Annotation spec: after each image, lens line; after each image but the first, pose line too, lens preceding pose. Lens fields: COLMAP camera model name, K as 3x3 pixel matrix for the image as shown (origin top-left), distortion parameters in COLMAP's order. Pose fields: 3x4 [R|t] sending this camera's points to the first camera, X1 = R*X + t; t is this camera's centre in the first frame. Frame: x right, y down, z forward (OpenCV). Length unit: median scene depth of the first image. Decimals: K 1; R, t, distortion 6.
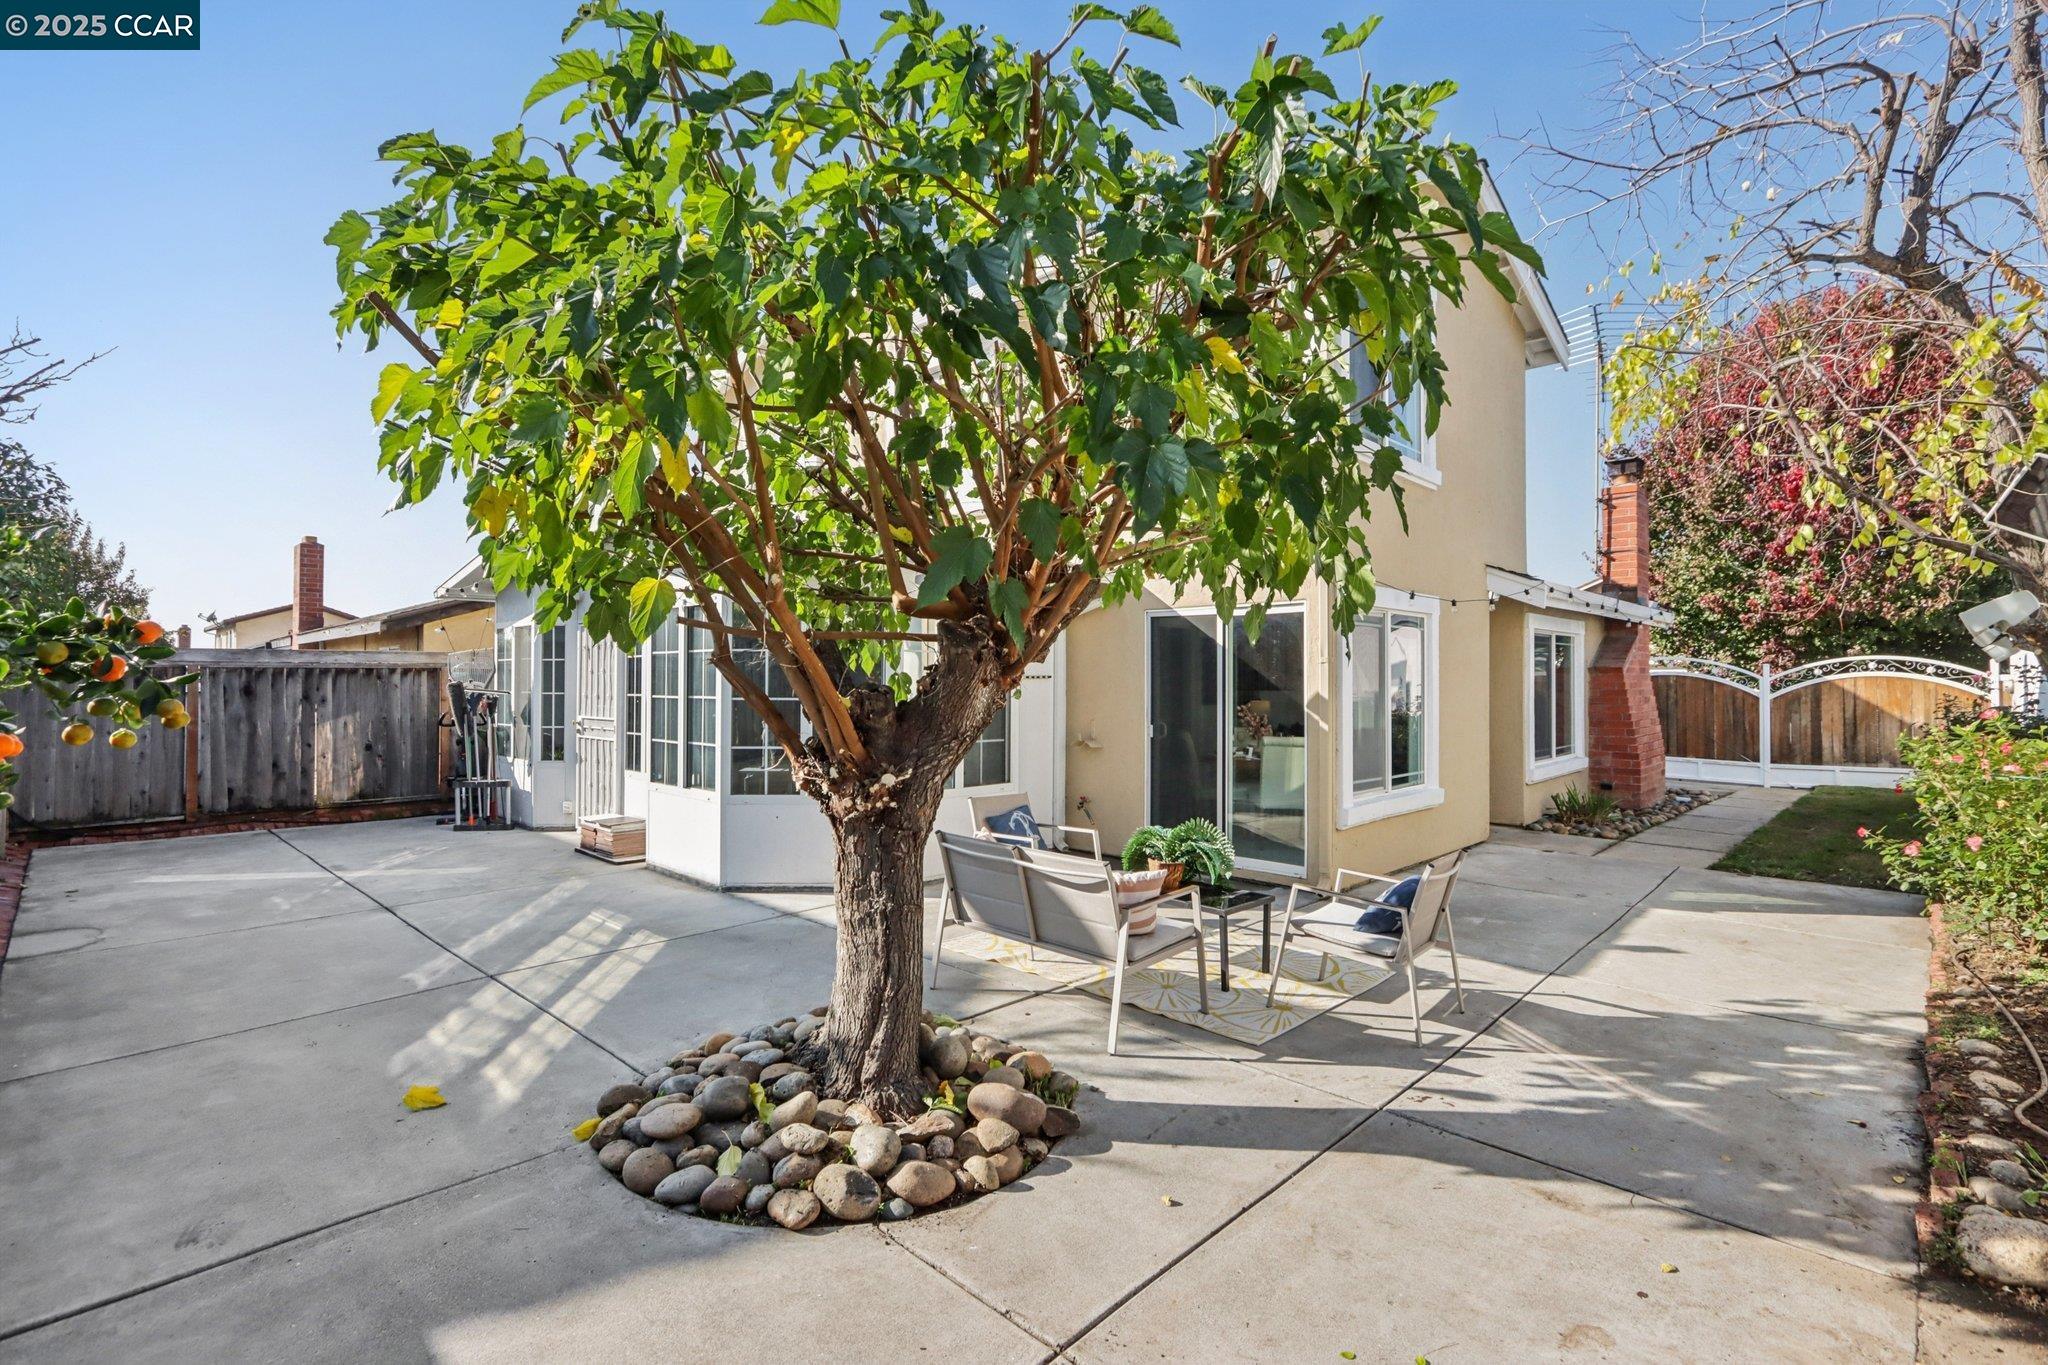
lens RADIAL K [[949.3, 0, 1023.1], [0, 949.3, 672.7], [0, 0, 1]] dist [-0.016682, 0.003446]
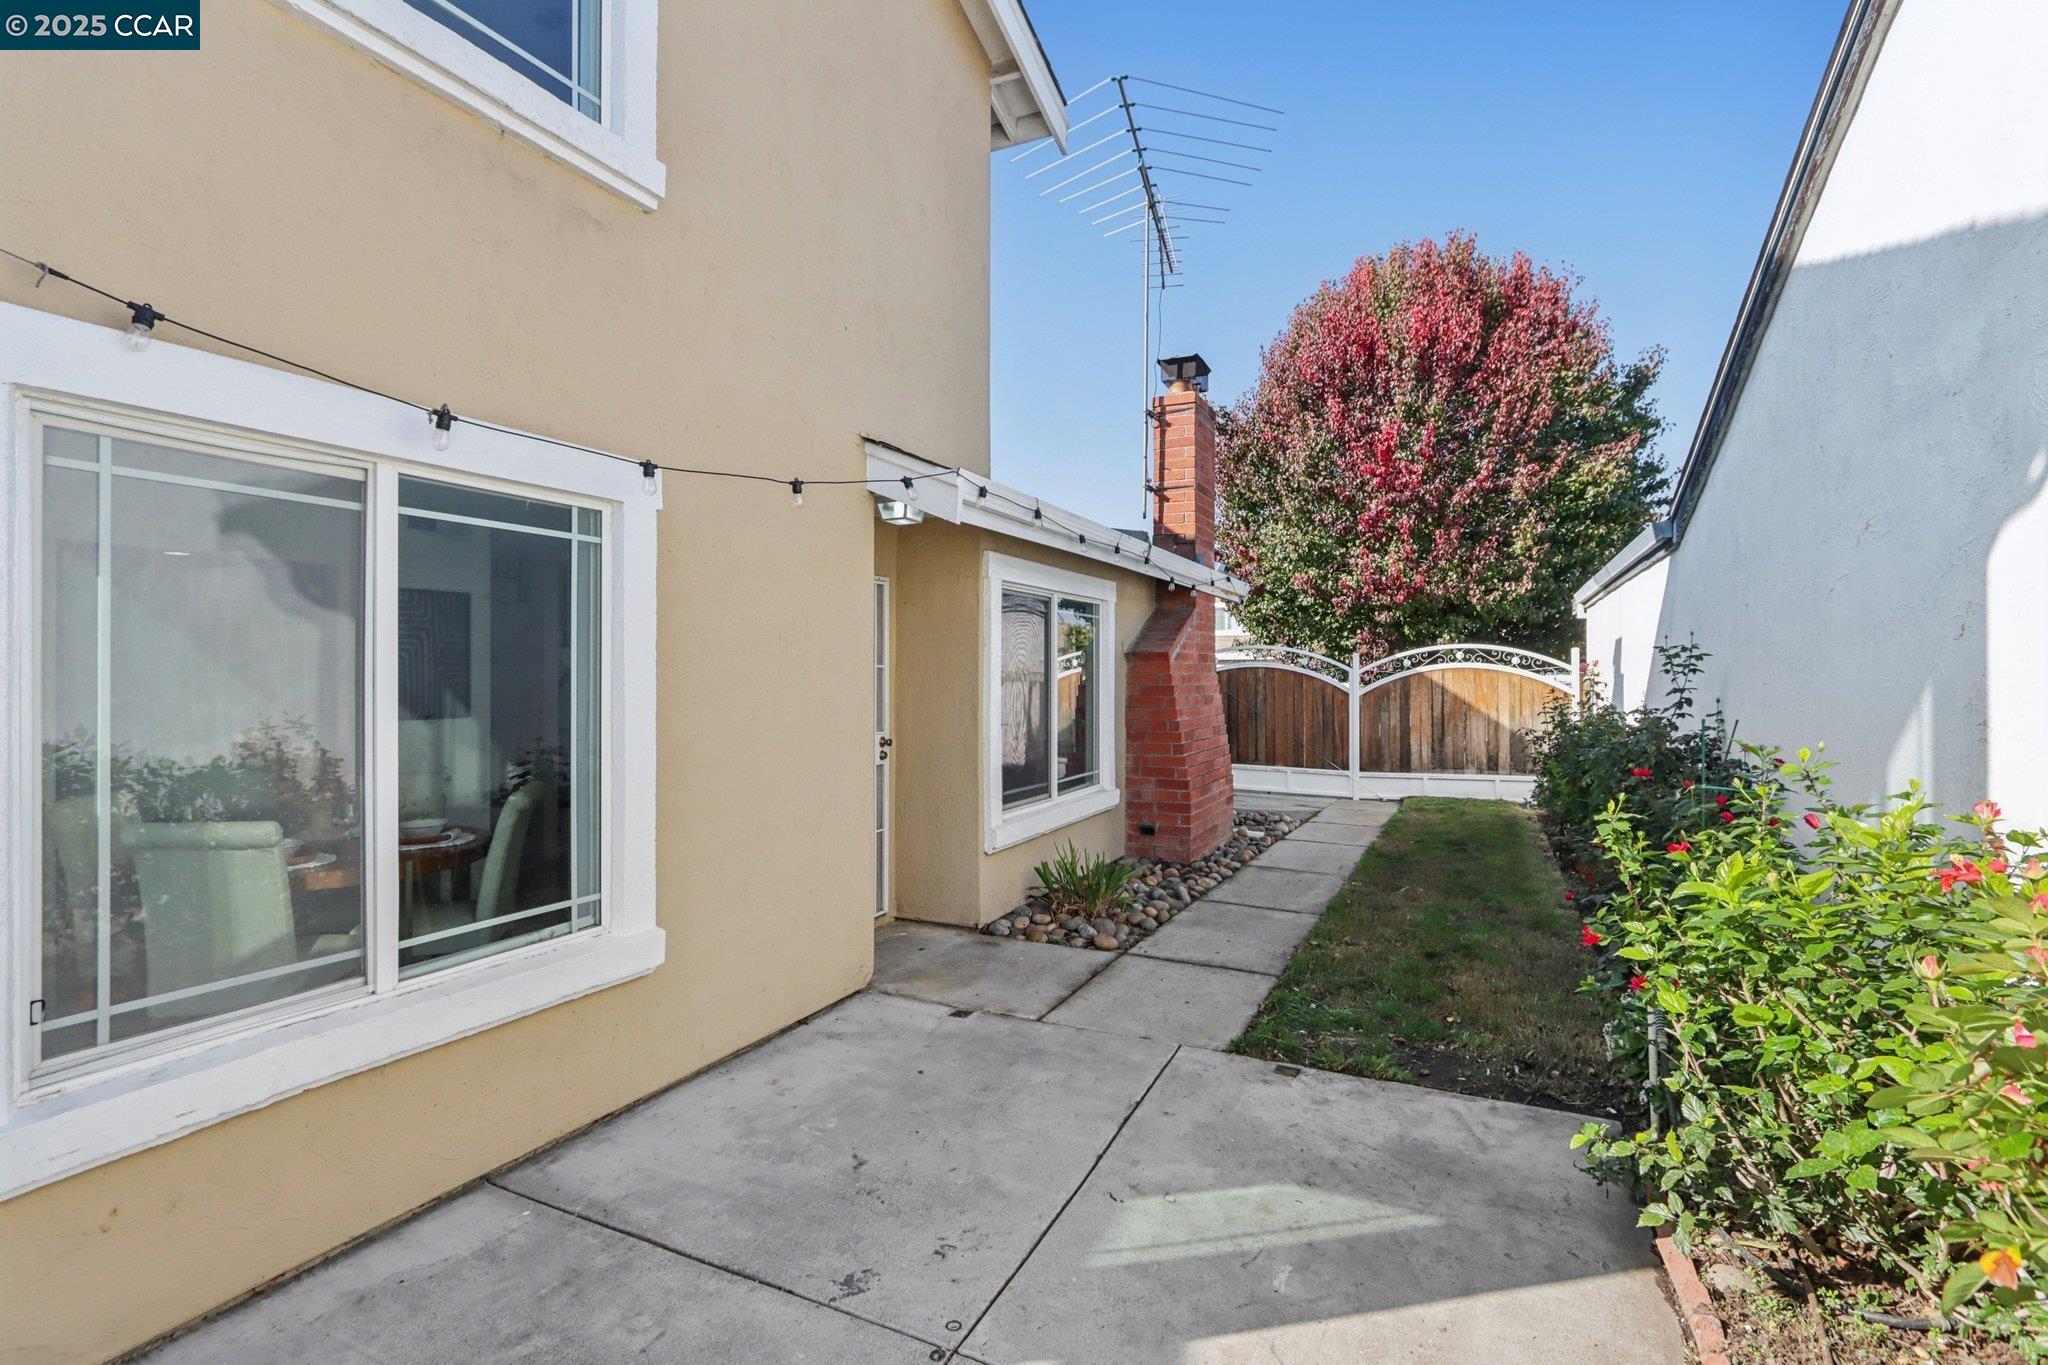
lens RADIAL K [[949.3, 0, 1026.3], [0, 949.3, 679.4], [0, 0, 1]] dist [-0.016682, 0.003446]
pose [[0.948037, -0.003122, 0.318144, 0.249352], [-0.000582, 0.999933, 0.011546, 0.004422], [-0.318159, -0.011131, 0.947972, 0.300906]]
